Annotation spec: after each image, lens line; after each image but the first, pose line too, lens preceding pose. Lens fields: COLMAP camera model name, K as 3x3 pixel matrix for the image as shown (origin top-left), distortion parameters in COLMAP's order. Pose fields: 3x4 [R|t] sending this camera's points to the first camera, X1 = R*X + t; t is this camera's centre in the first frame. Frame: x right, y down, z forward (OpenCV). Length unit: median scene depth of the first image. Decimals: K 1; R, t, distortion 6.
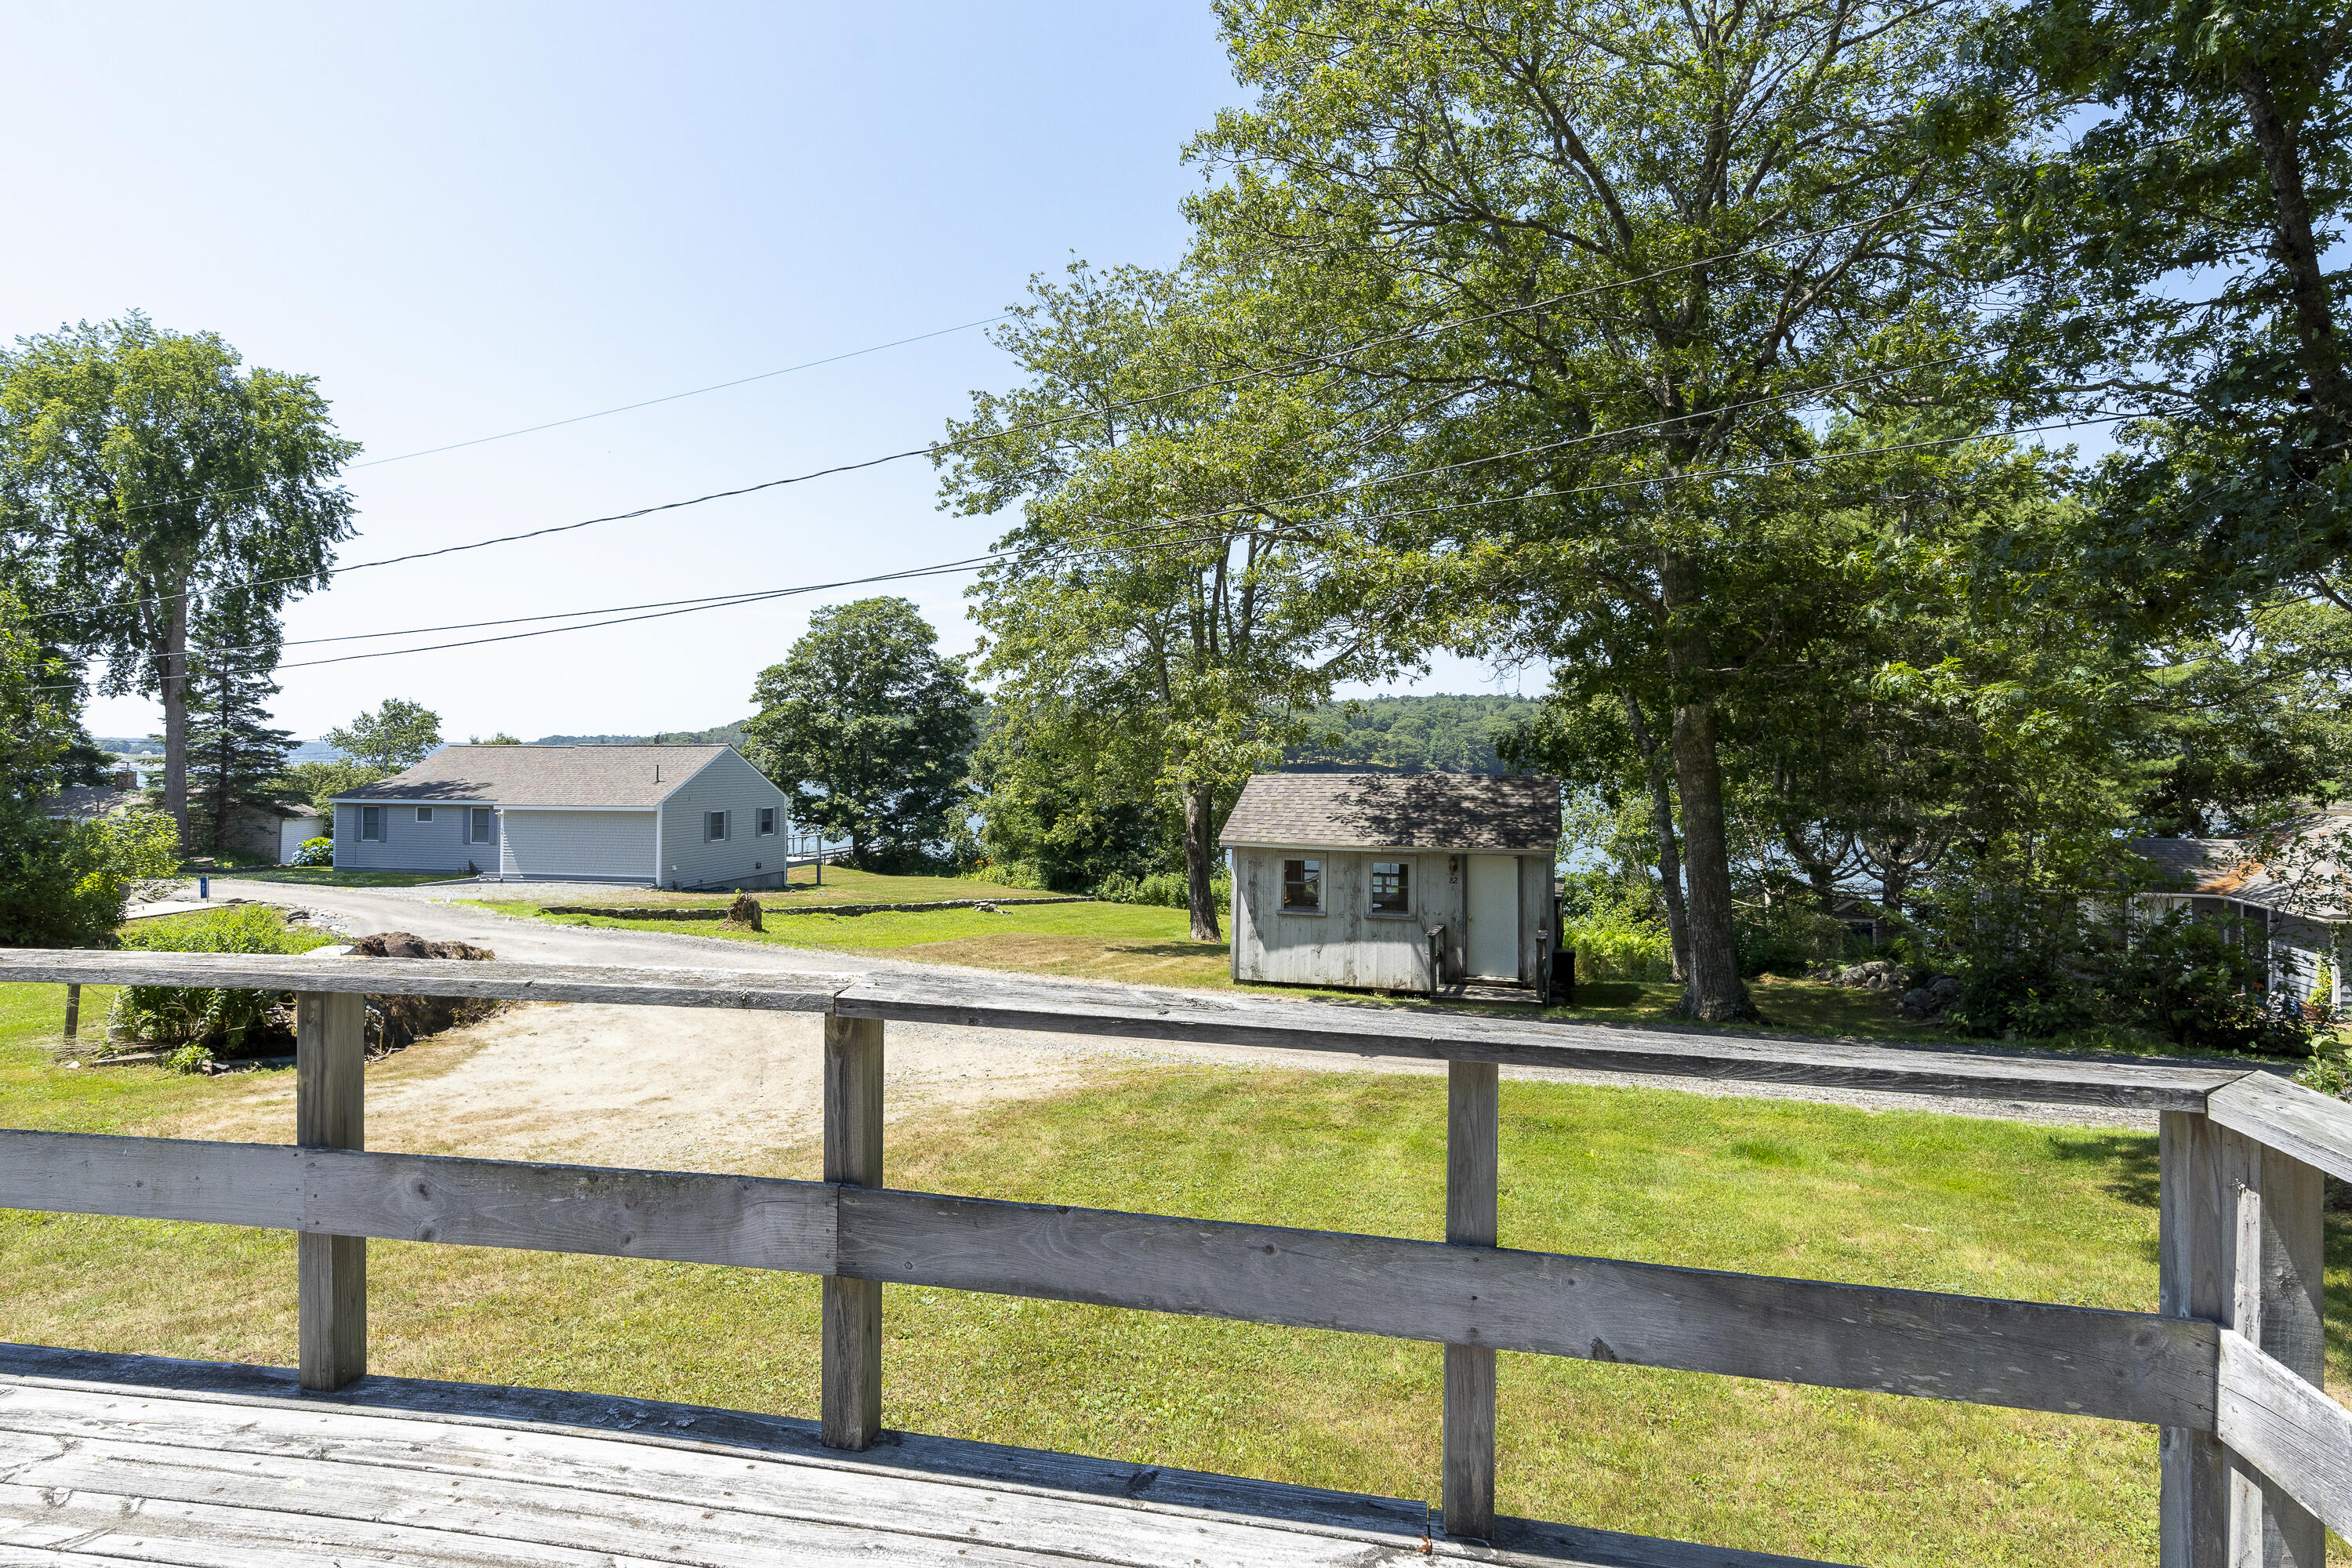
lens RADIAL K [[1200.8, 0, 1199.9], [0, 1200.8, 727.6], [0, 0, 1]] dist [-0.007677, 0.004010]
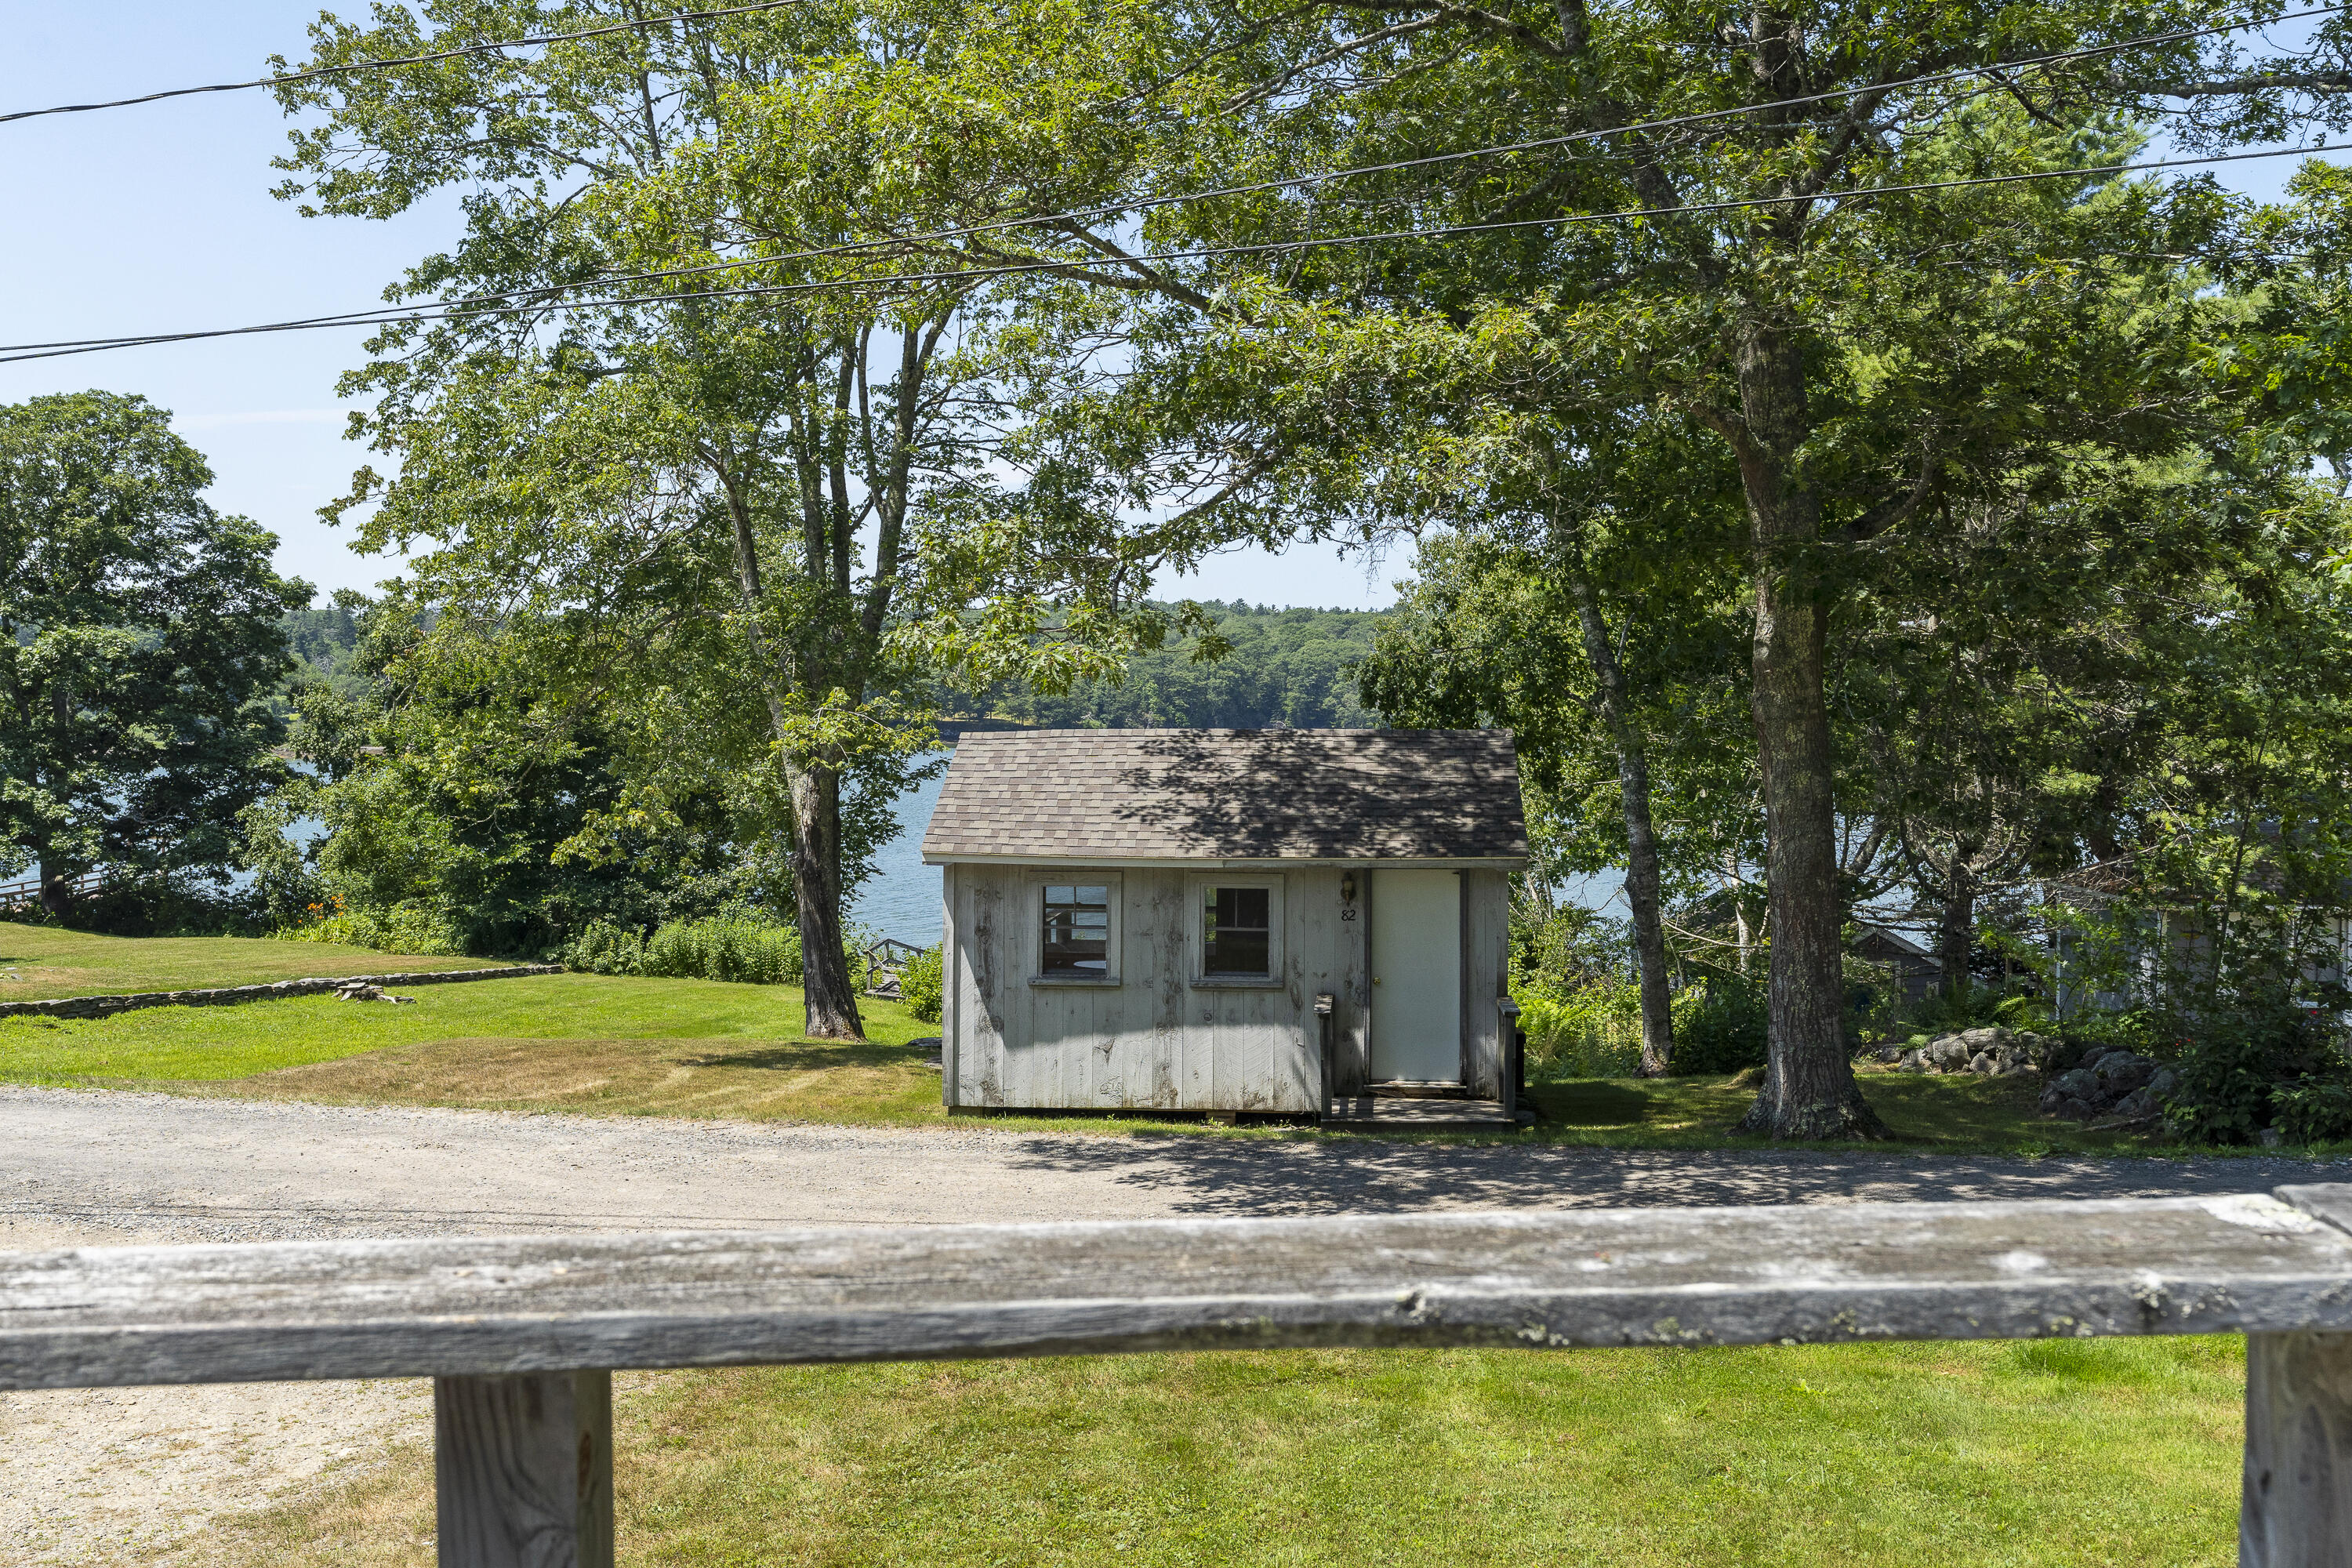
lens RADIAL K [[2077.9, 0, 1161.0], [0, 2077.9, 784.6], [0, 0, 1]] dist [0.014590, -0.003152]
pose [[0.969611, -0.010895, 0.244408, -0.075337], [-0.003748, 0.998229, 0.059369, 0.005232], [-0.244622, -0.058481, 0.967853, 0.051116]]
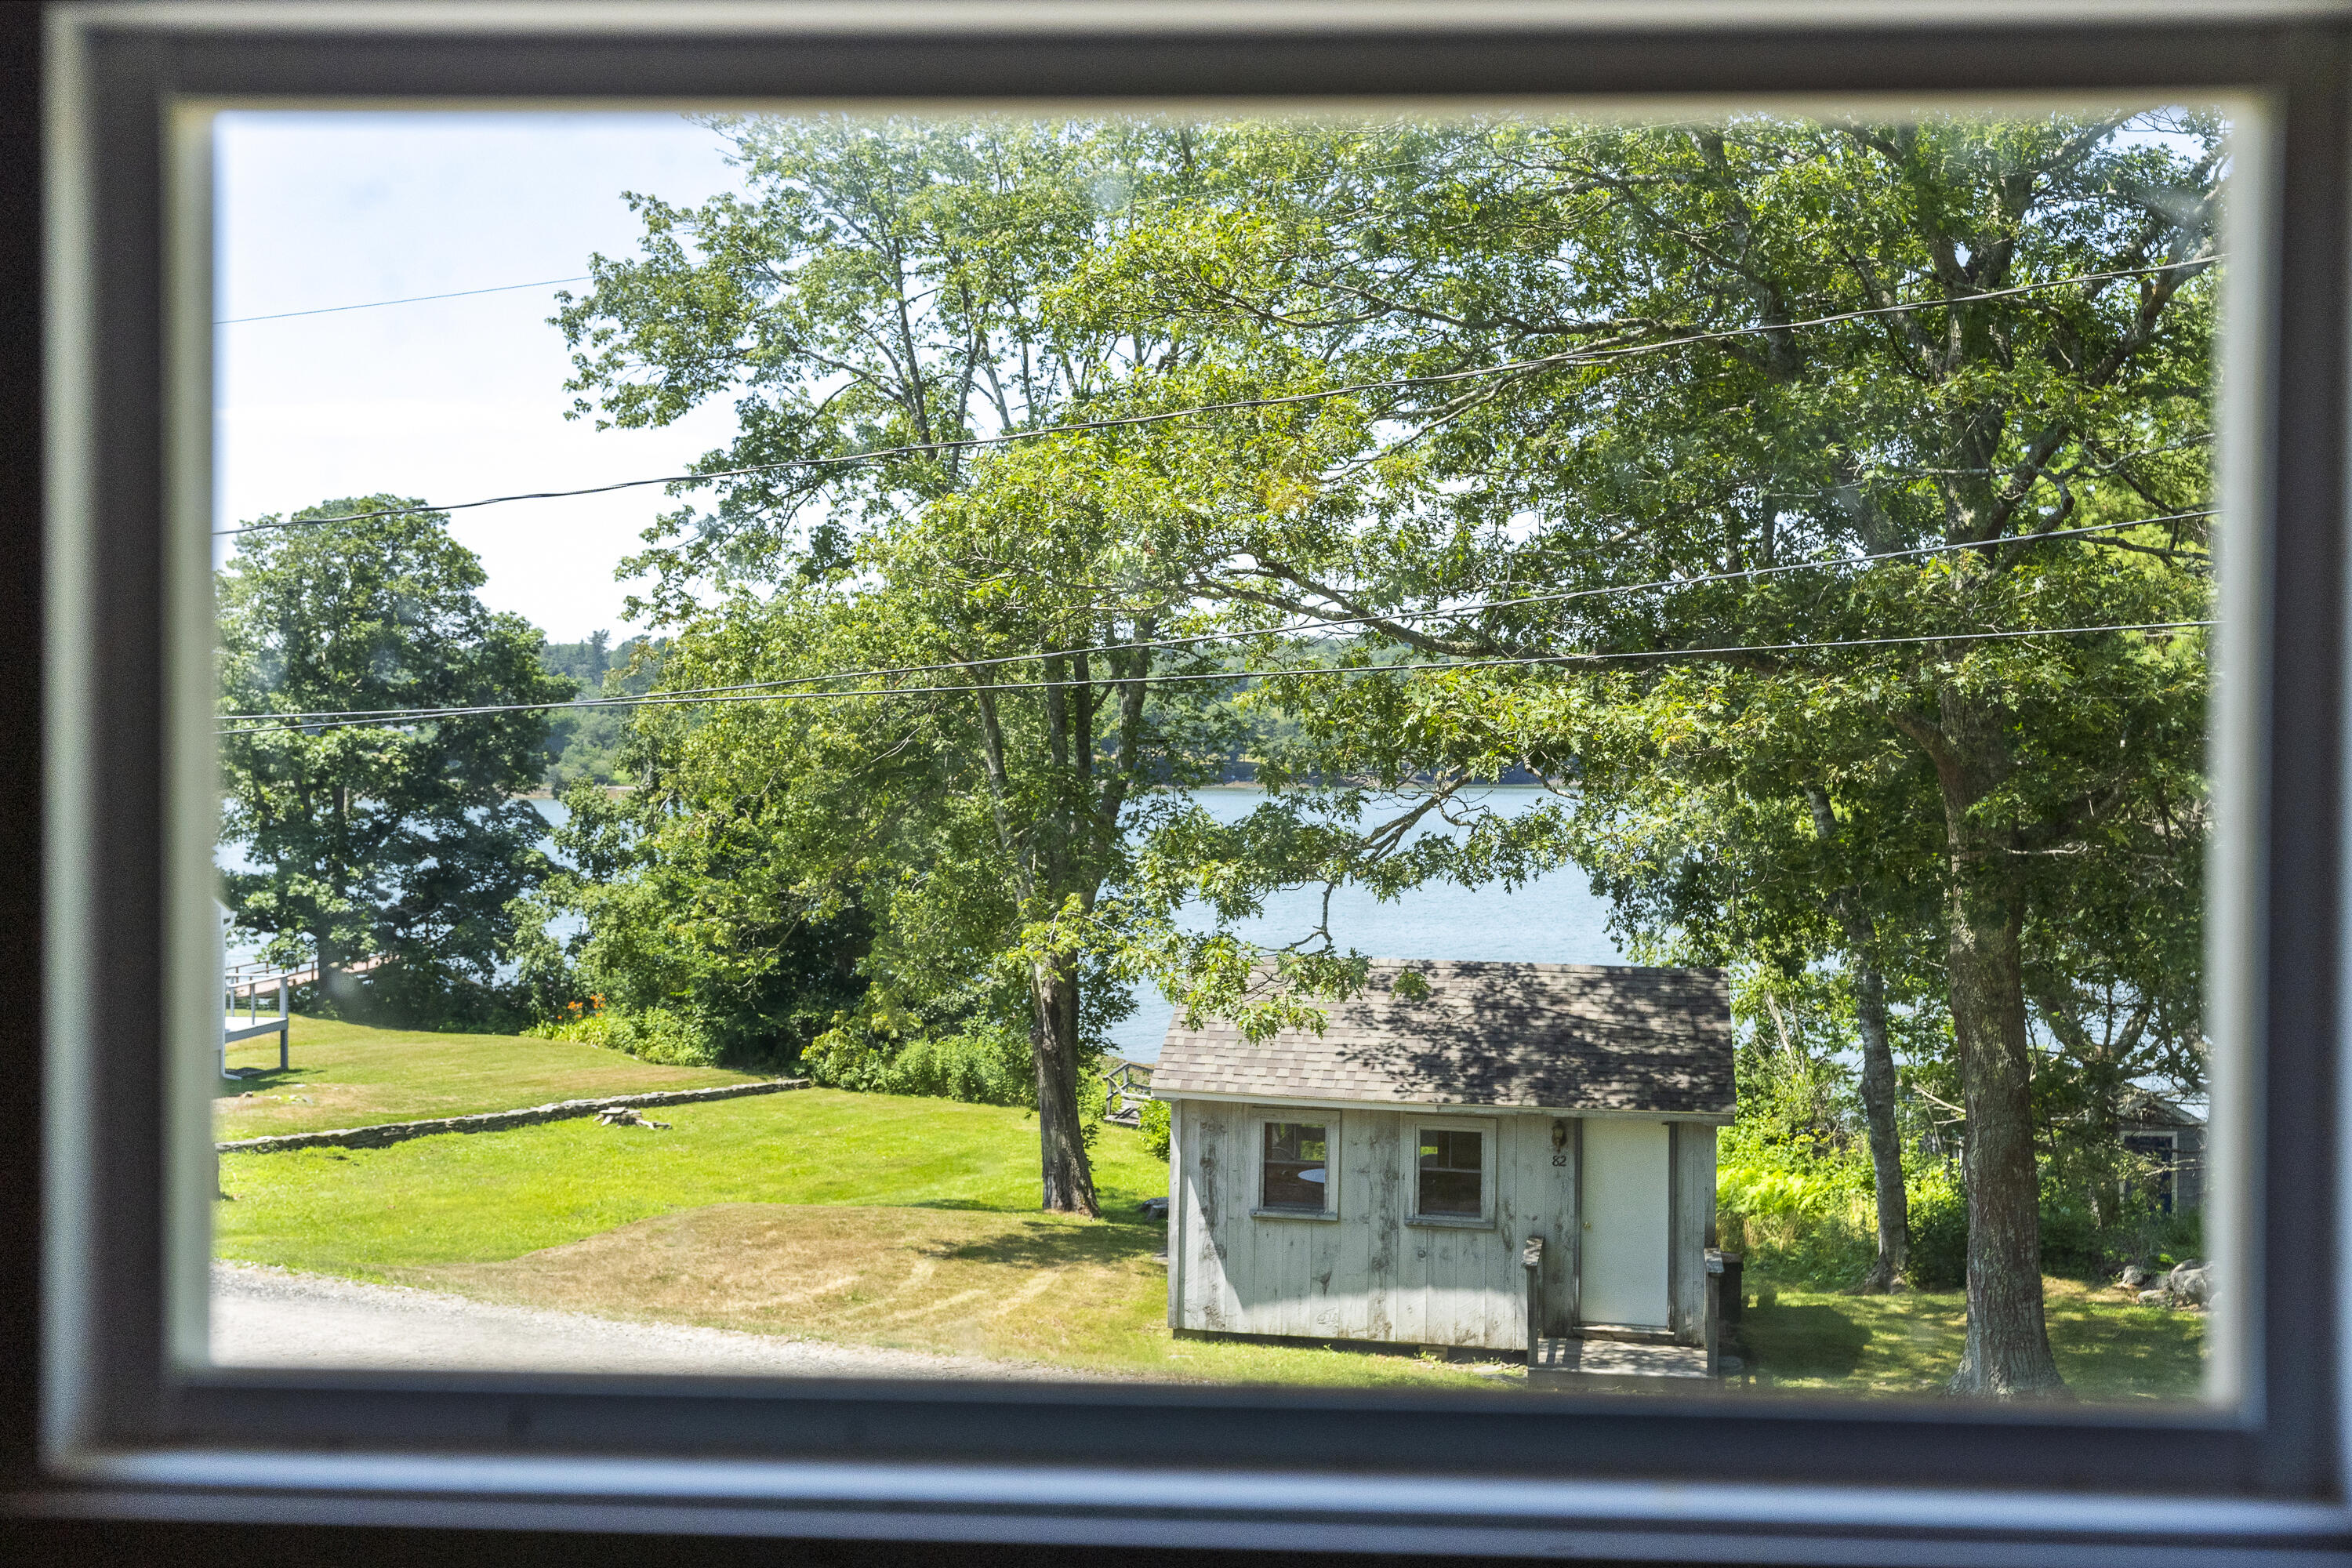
lens RADIAL K [[2244.7, 0, 1177.8], [0, 2244.7, 717.2], [0, 0, 1]] dist [0.003036, 0.000000]
pose [[0.991343, 0.004315, 0.131228, -0.078047], [-0.009032, 0.999333, 0.035372, -0.083921], [-0.130988, -0.036251, 0.990721, -0.034035]]
